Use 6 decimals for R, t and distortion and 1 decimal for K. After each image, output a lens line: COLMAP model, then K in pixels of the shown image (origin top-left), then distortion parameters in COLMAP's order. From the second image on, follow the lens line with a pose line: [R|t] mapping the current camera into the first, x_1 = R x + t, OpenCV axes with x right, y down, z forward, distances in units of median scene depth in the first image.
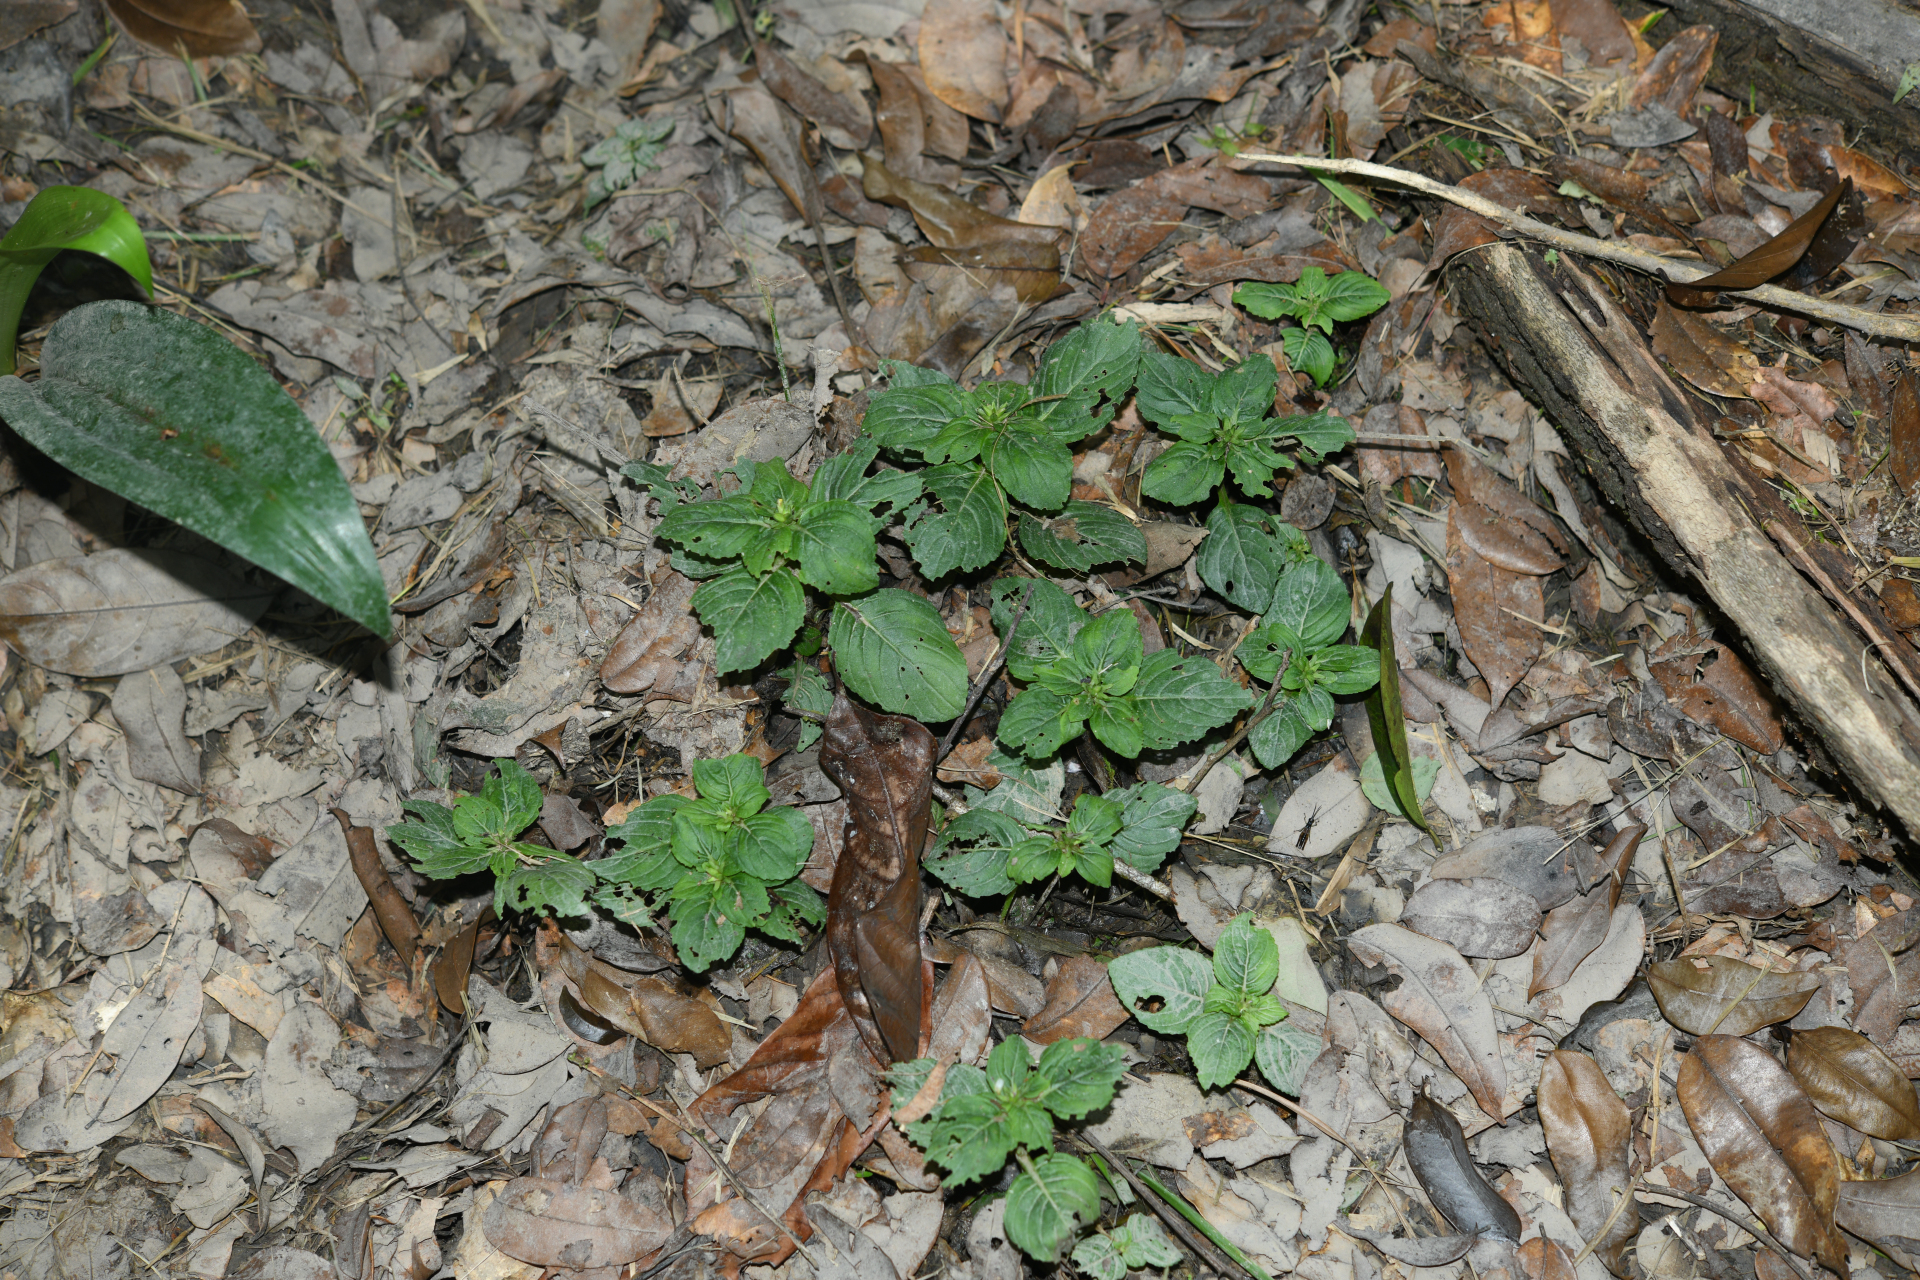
lens RADIAL K [[3322.0, 0, 909.0], [0, 3322.0, 637.1], [0, 0, 1]] dist [-0.011213, 0.335814]
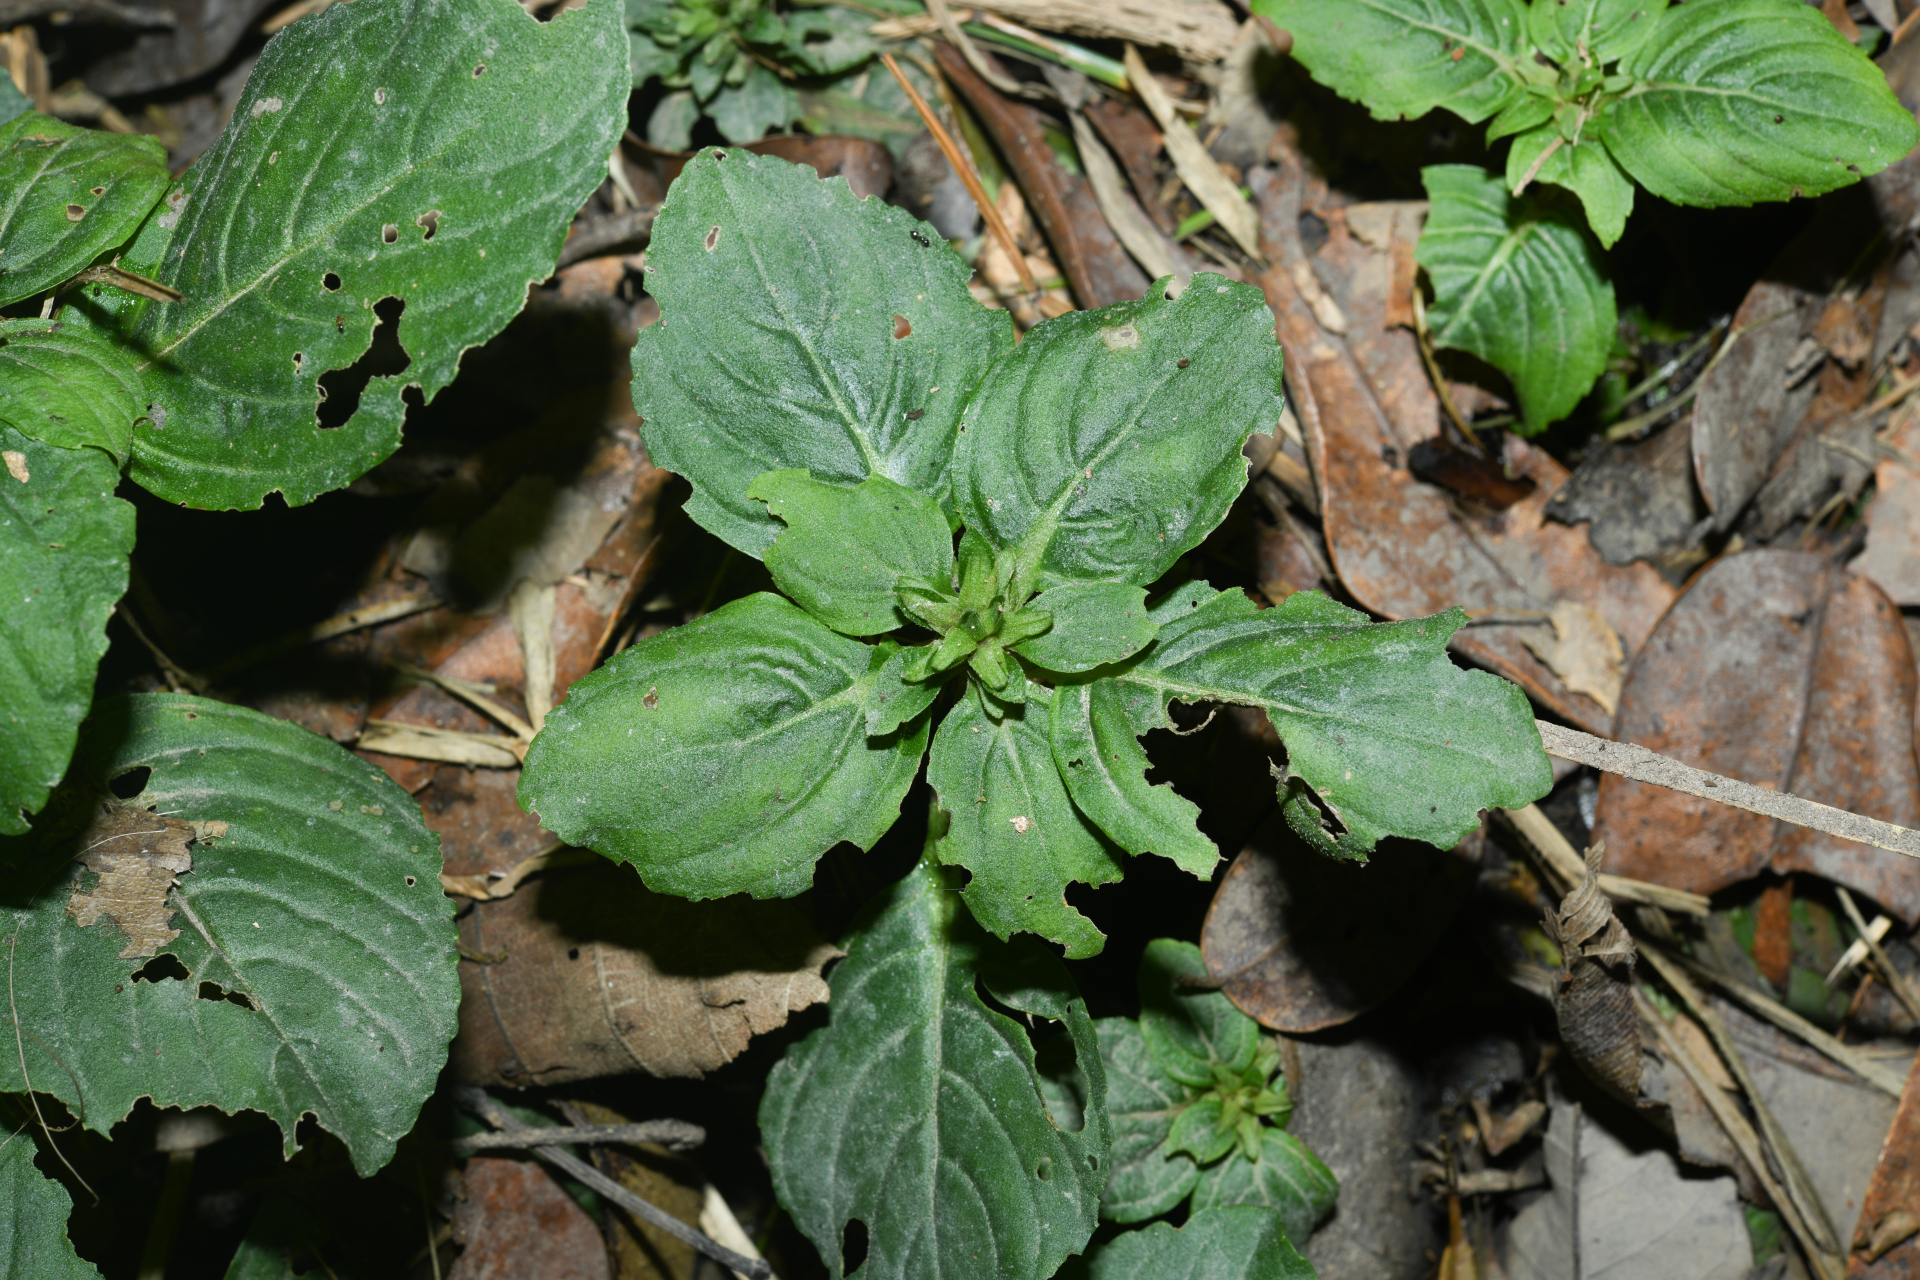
lens RADIAL K [[3322.0, 0, 909.0], [0, 3322.0, 637.1], [0, 0, 1]] dist [-0.011213, 0.335814]
pose [[0.960902, 0.249530, -0.120005, 0.117394], [-0.227797, 0.958811, 0.169673, -0.095372], [0.157401, -0.135702, 0.978166, 0.782208]]
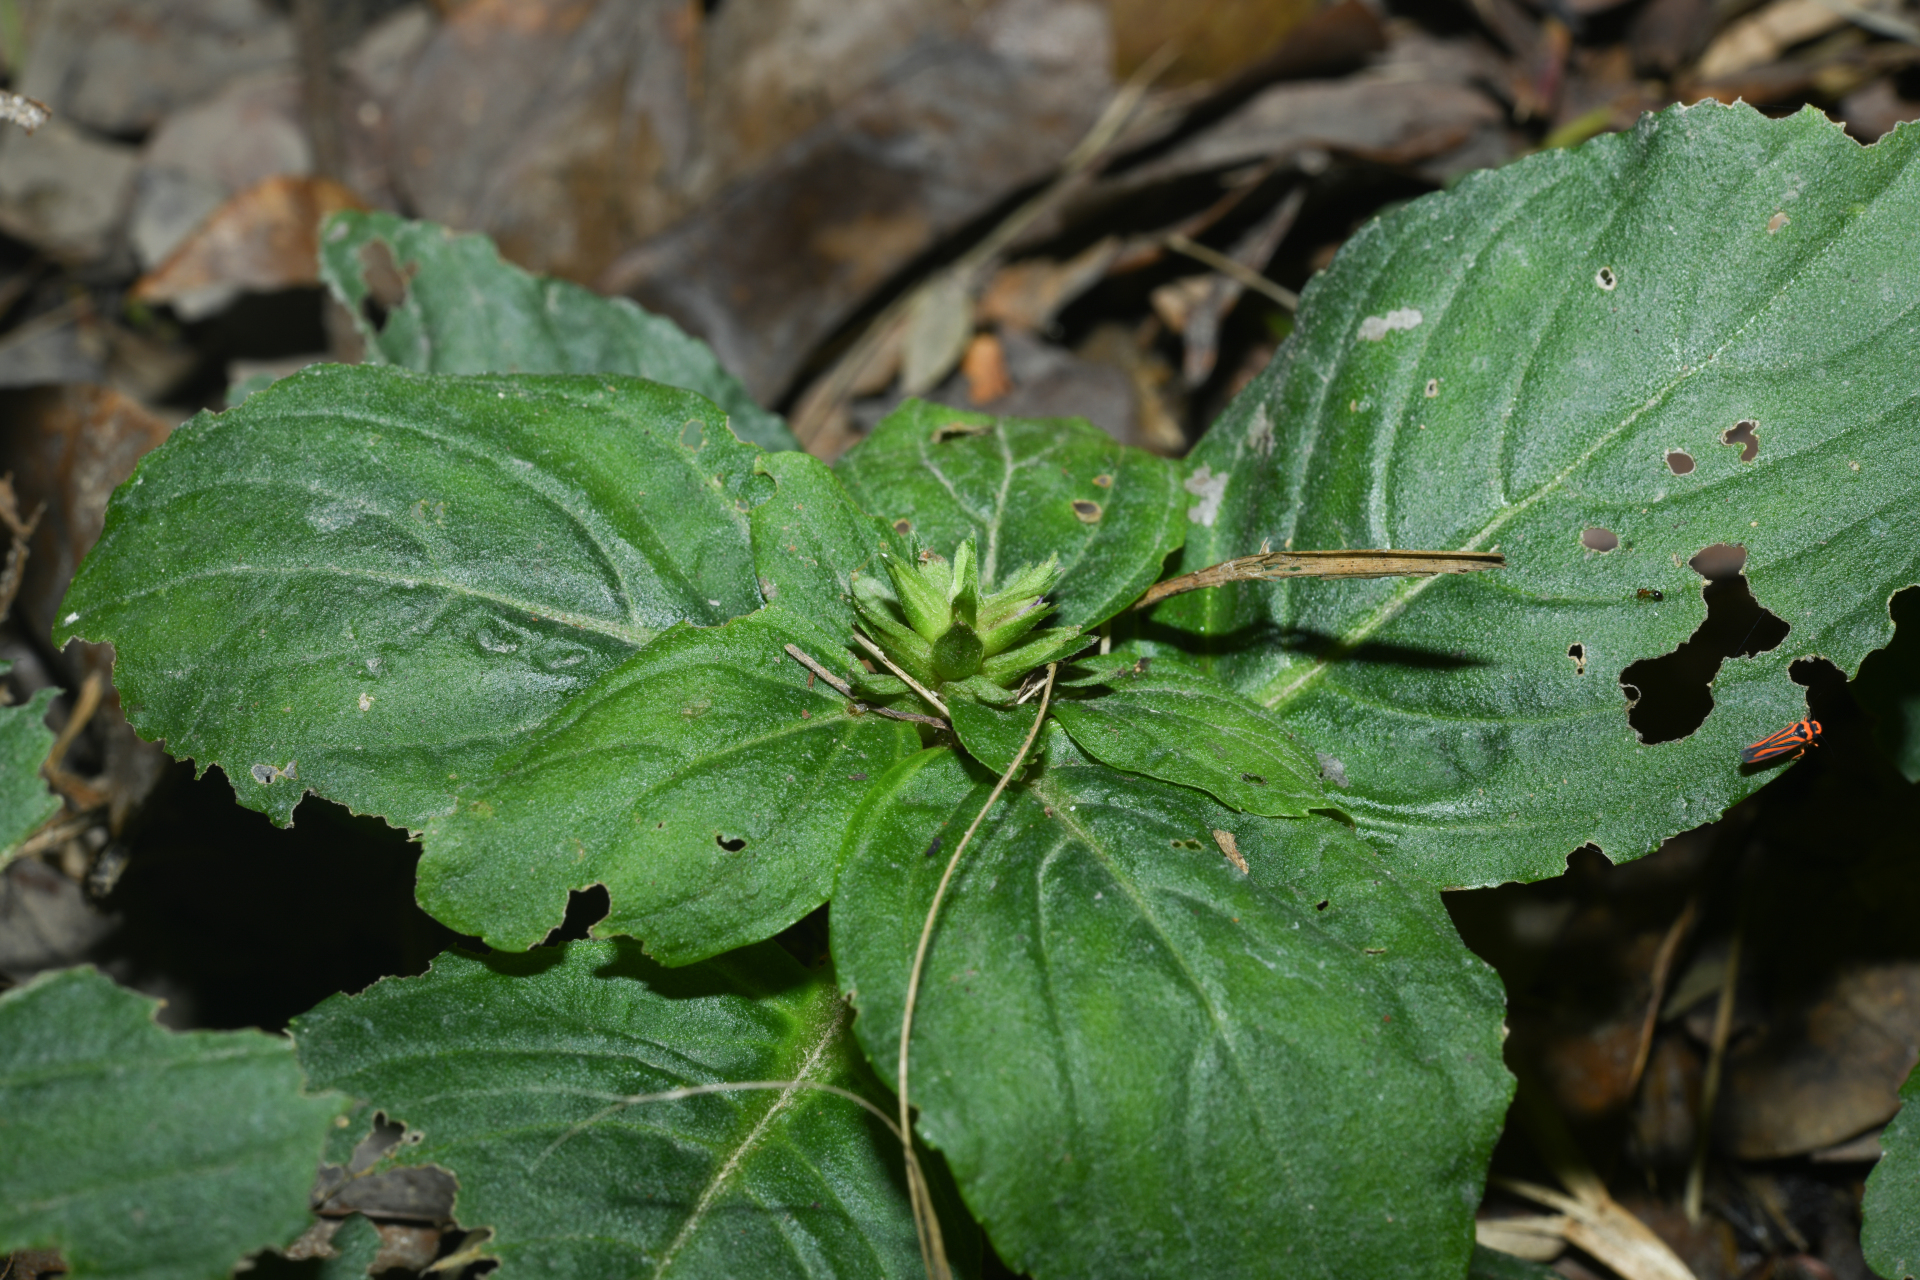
lens RADIAL K [[3408.2, 0, 960.0], [0, 3408.2, 640.0], [0, 0, 1]] dist [-0.056195, 0.045090]
pose [[0.990867, 0.124395, 0.052038, 0.017526], [-0.122669, 0.991825, -0.035159, -0.060250], [-0.055986, 0.028454, 0.998026, 0.837381]]
